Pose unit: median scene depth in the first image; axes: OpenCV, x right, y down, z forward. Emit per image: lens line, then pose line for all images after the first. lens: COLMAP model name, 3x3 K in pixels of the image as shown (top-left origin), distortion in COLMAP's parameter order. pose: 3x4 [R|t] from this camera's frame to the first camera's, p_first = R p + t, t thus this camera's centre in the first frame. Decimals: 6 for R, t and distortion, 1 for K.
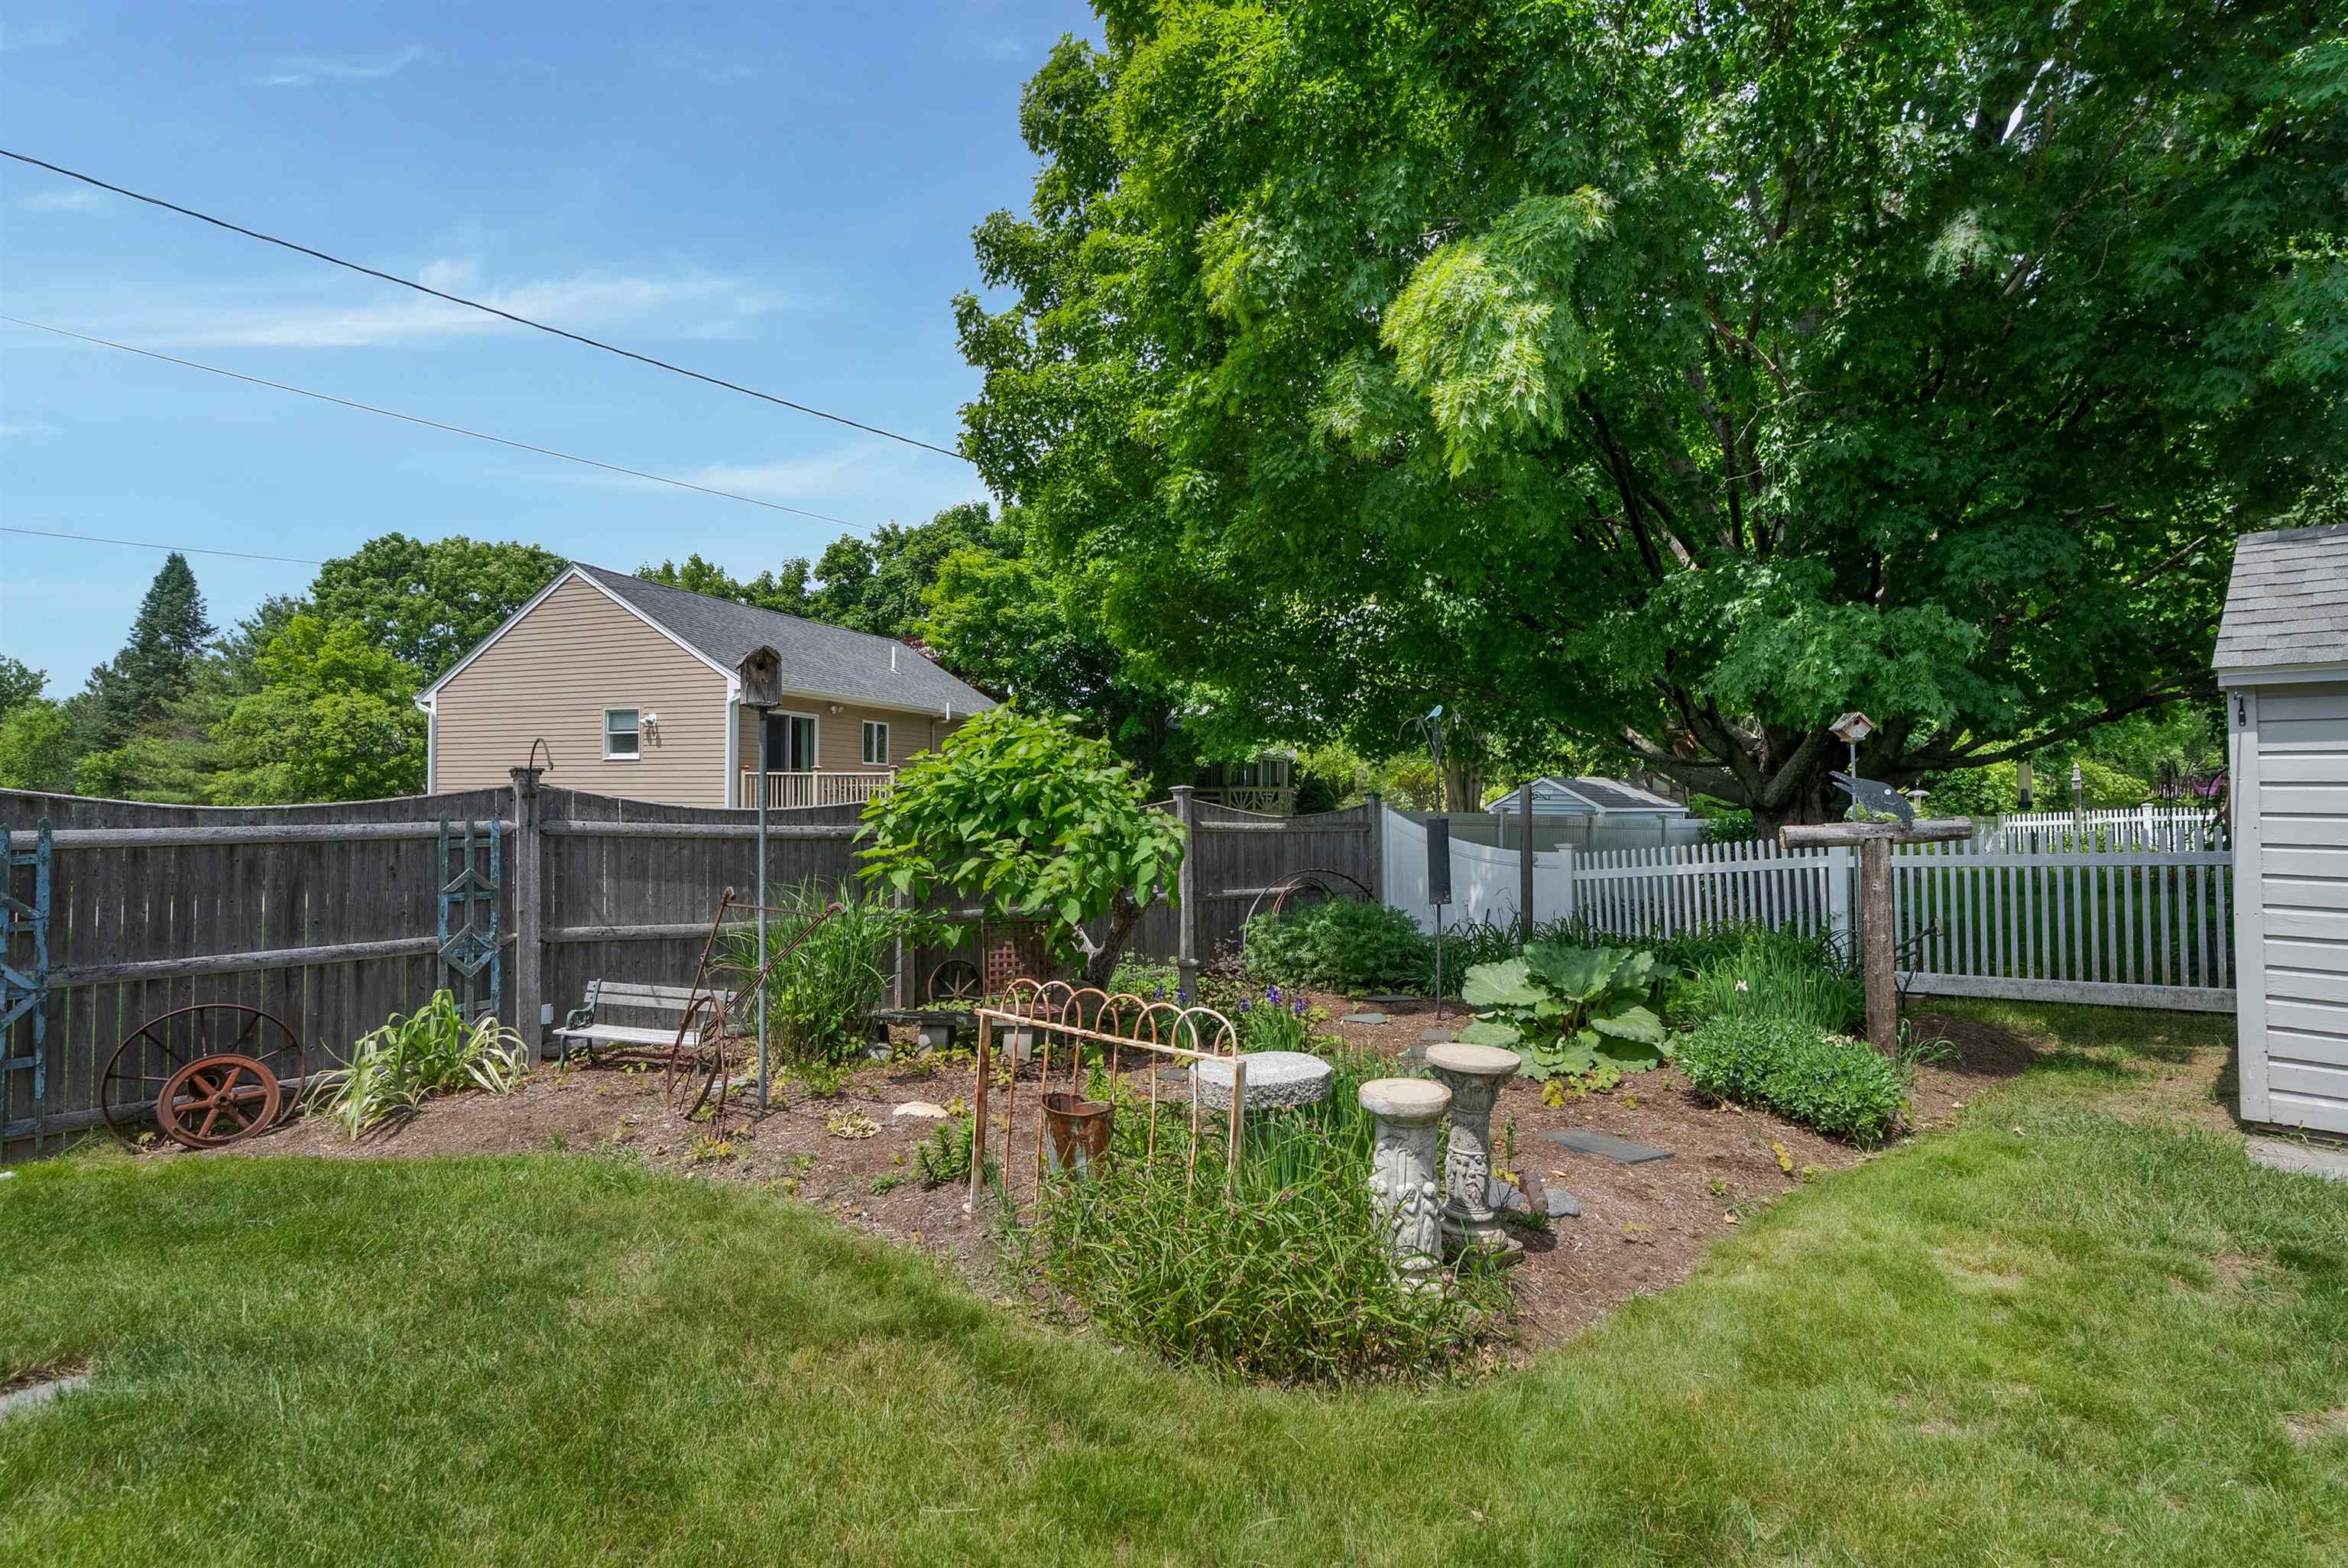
lens RADIAL K [[1079.7, 0, 1174.0], [0, 1079.7, 784.0], [0, 0, 1]] dist [-0.001259, -0.000219]
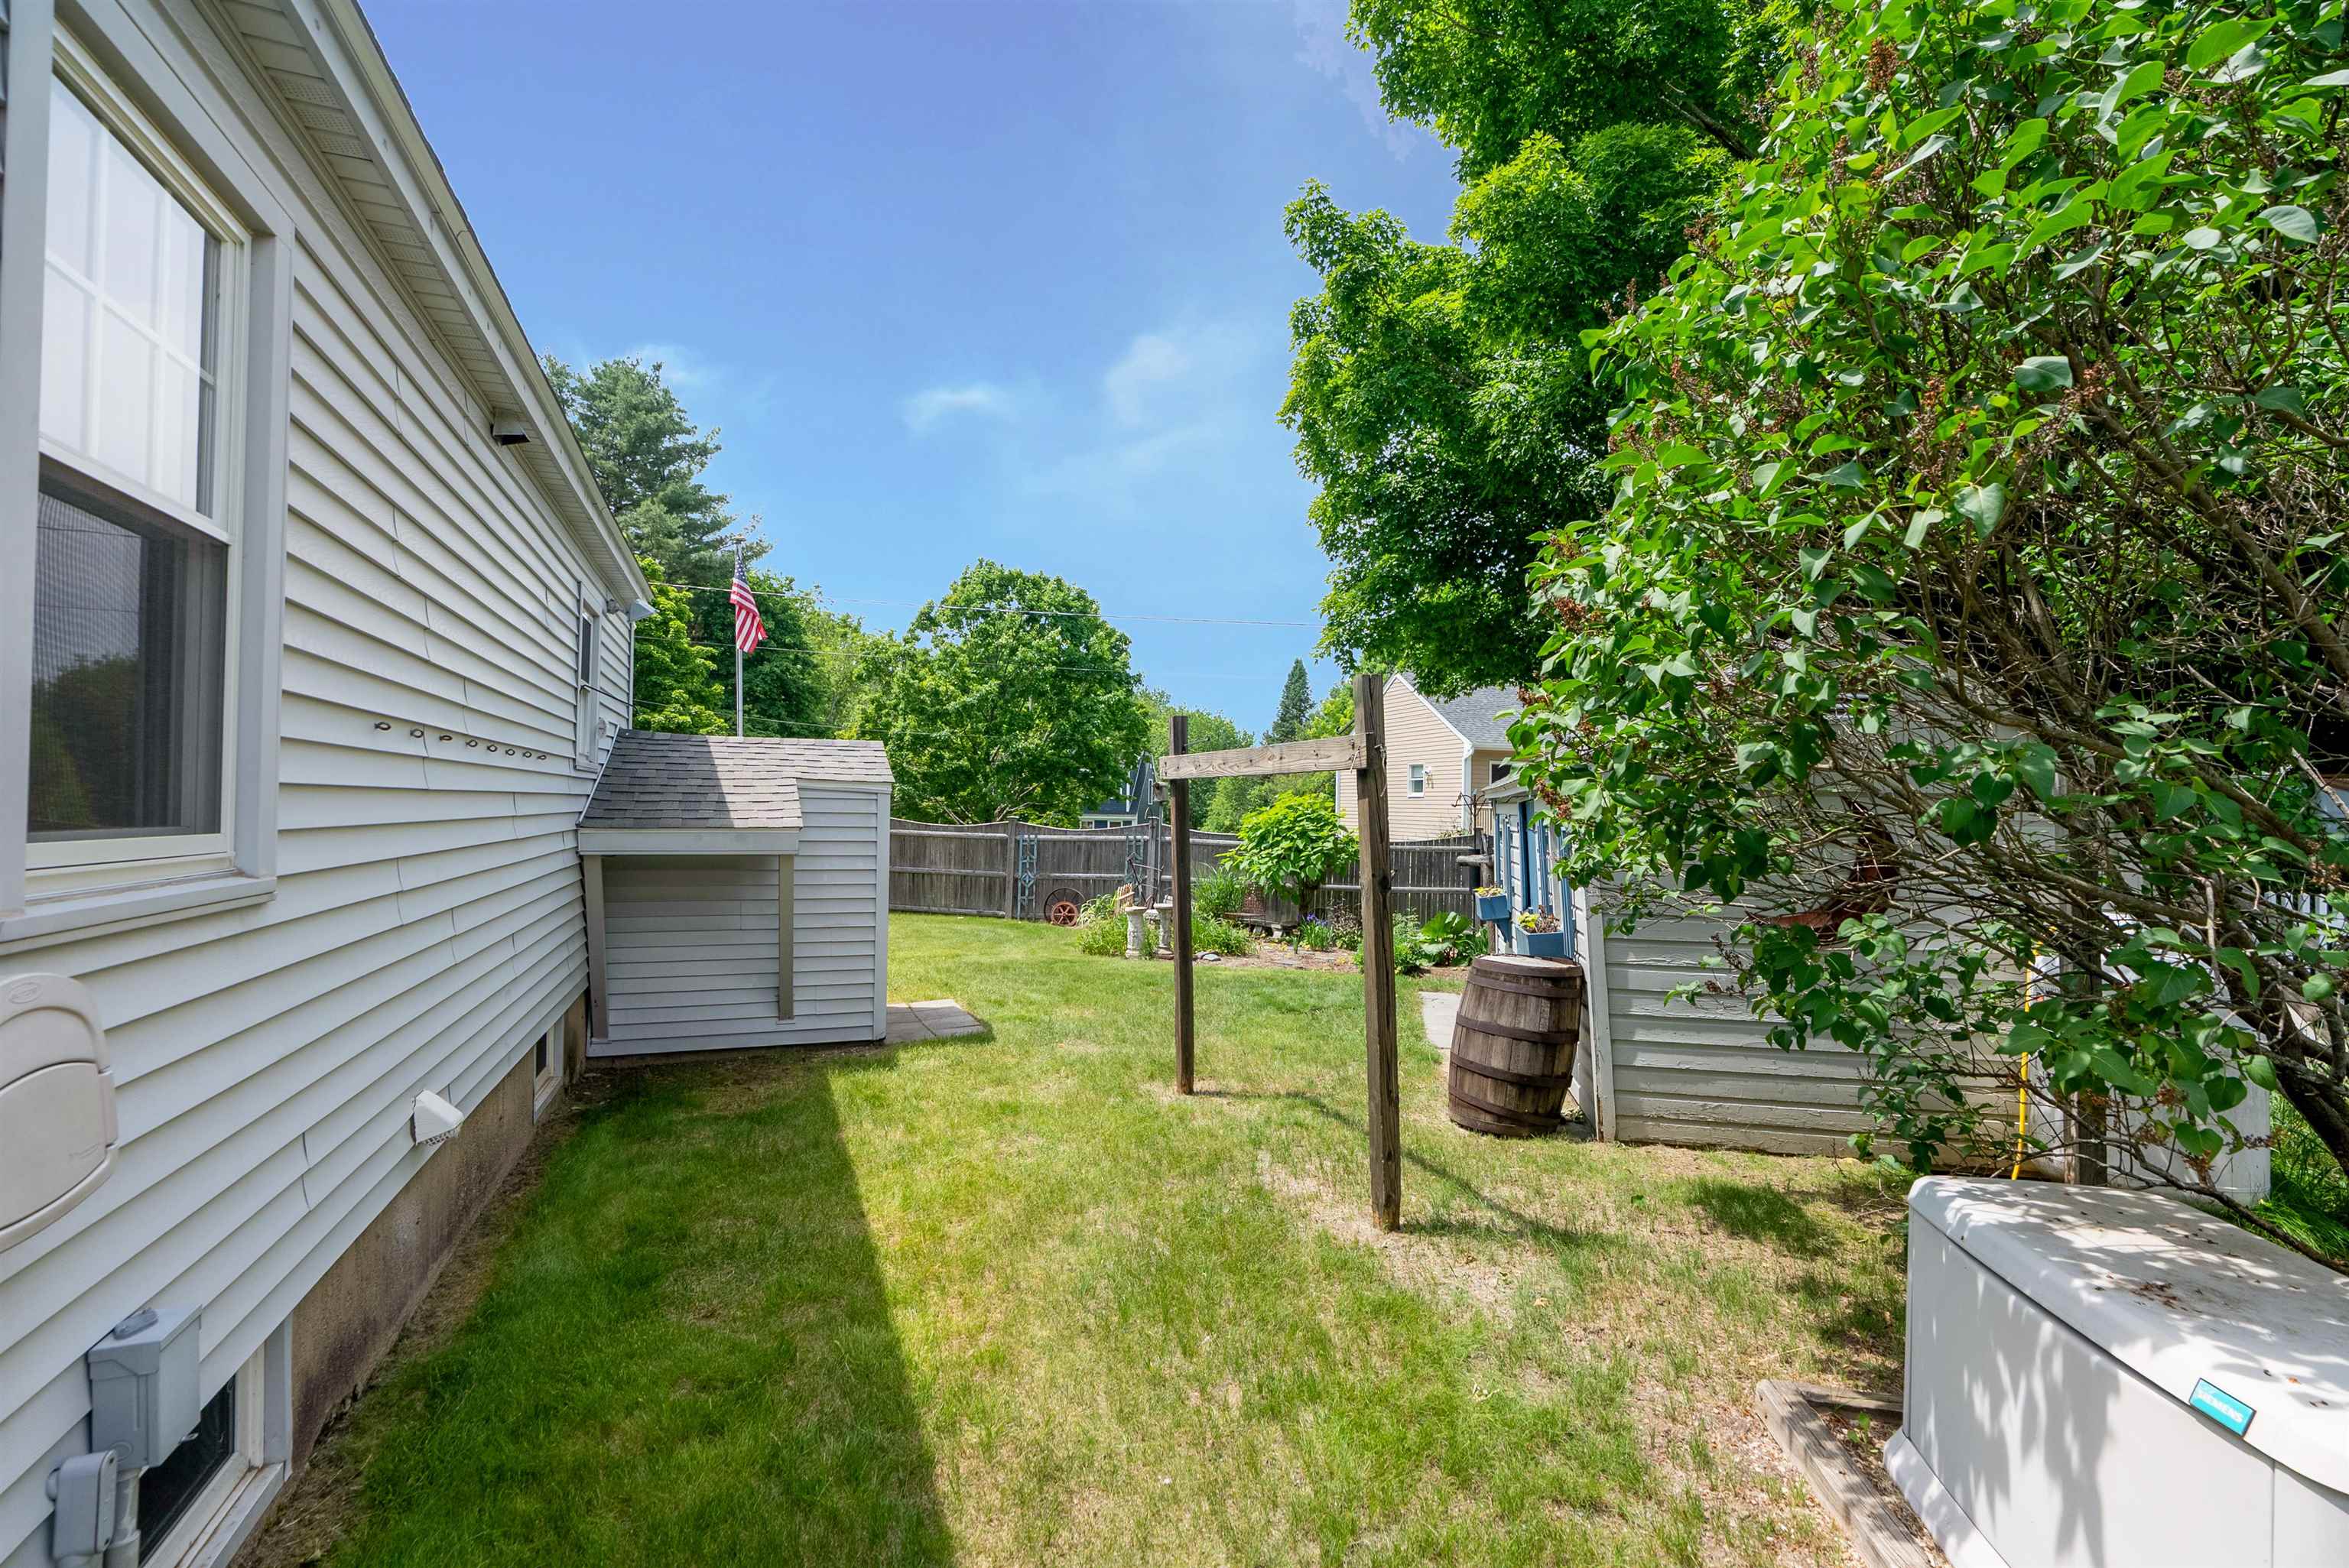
lens RADIAL K [[1080.2, 0, 1174.5], [0, 1080.2, 784.0], [0, 0, 1]] dist [-0.001259, -0.000219]
pose [[0.600219, -0.011153, -0.799758, 0.505339], [-0.000886, 0.999893, -0.014609, -0.018272], [0.799835, 0.009478, 0.600145, -0.191549]]
